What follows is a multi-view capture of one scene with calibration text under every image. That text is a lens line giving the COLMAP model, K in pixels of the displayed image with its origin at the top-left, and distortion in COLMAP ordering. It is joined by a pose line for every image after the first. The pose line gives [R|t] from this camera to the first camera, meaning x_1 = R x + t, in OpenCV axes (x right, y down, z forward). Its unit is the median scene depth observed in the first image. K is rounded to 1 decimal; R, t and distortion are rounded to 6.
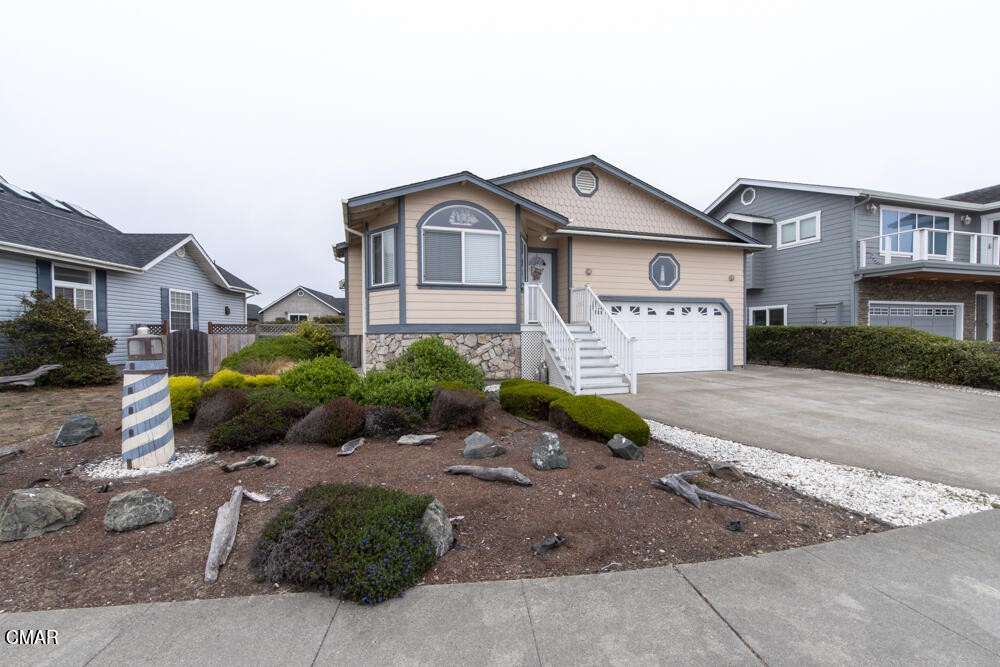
lens RADIAL K [[437.1, 0, 507.1], [0, 437.1, 334.6], [0, 0, 1]] dist [0.002497, -0.000036]
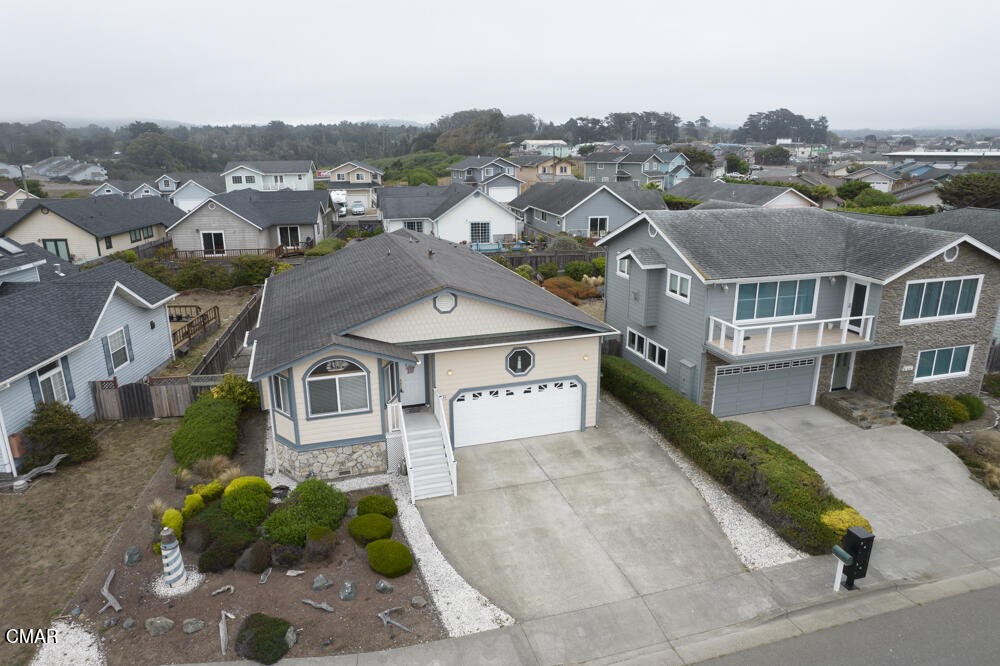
lens RADIAL K [[640.0, 0, 500.0], [0, 640.0, 333.0], [0, 0, 1]] dist [-0.074876, 0.063773]
pose [[0.999650, 0.009568, -0.024676, 0.374937], [-0.002196, 0.959134, 0.282943, -0.768010], [0.026375, -0.282789, 0.958819, -0.696229]]
